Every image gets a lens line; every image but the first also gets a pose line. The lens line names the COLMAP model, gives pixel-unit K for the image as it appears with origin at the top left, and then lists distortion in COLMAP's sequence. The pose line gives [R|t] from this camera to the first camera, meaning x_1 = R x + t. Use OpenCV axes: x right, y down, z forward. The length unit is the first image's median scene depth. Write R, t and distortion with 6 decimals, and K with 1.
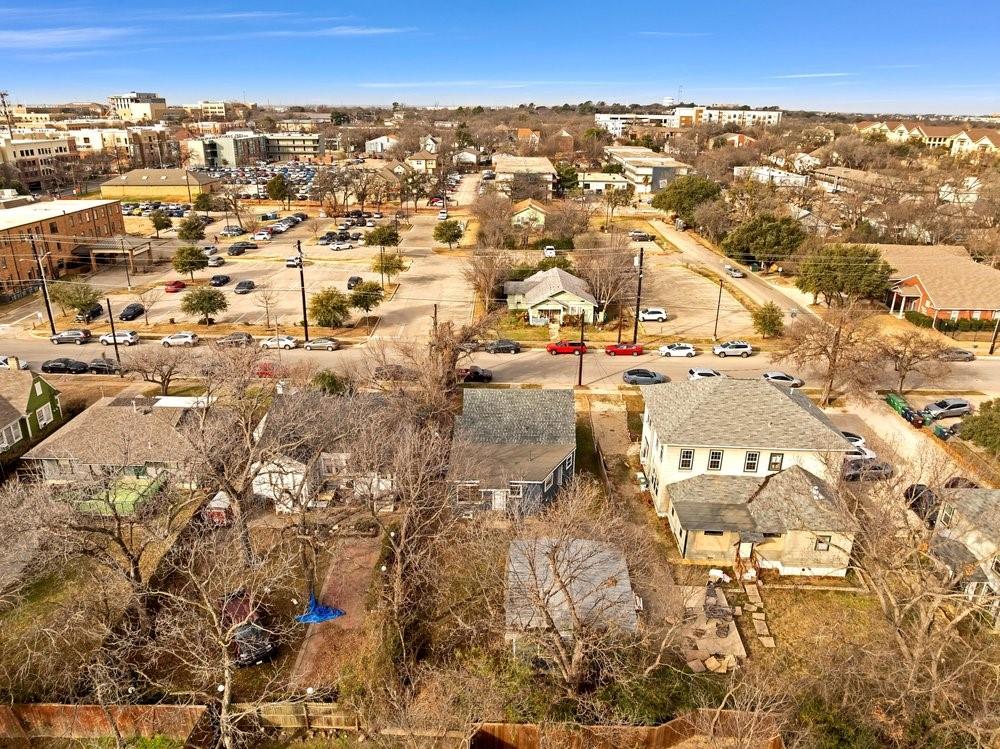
lens RADIAL K [[711.8, 0, 500.0], [0, 711.8, 374.5], [0, 0, 1]] dist [-0.036336, 0.005649]
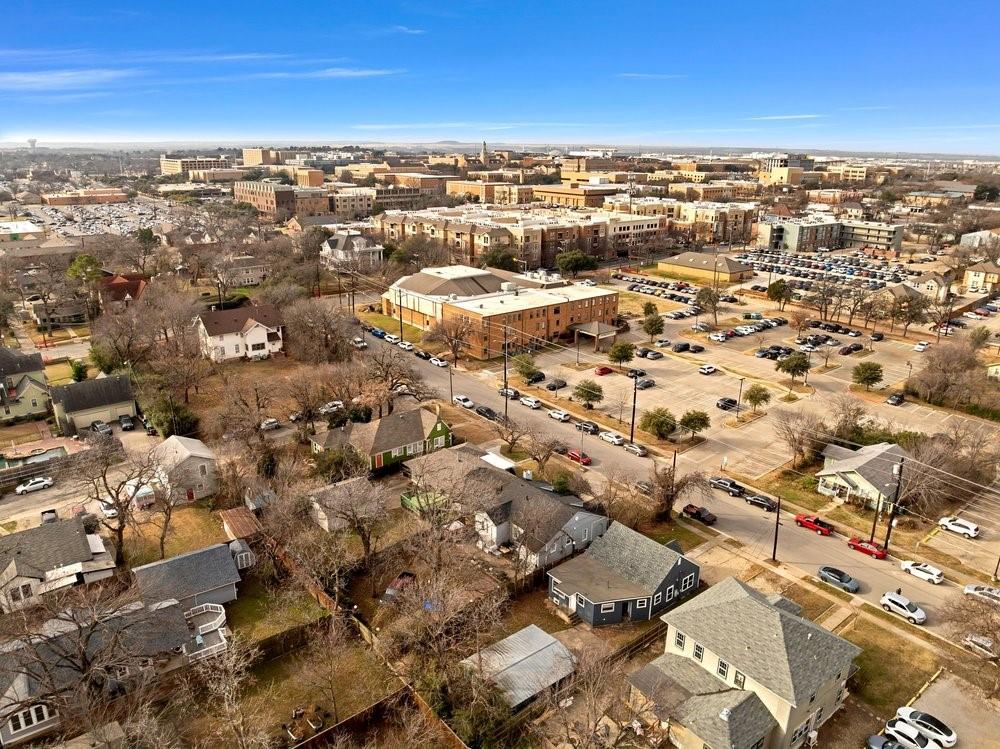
lens RADIAL K [[711.8, 0, 500.0], [0, 711.8, 374.5], [0, 0, 1]] dist [-0.036336, 0.005649]
pose [[0.642813, 0.241372, -0.727002, 0.447914], [-0.278537, 0.957746, 0.071700, -0.174521], [0.713589, 0.156407, 0.682882, -0.085848]]
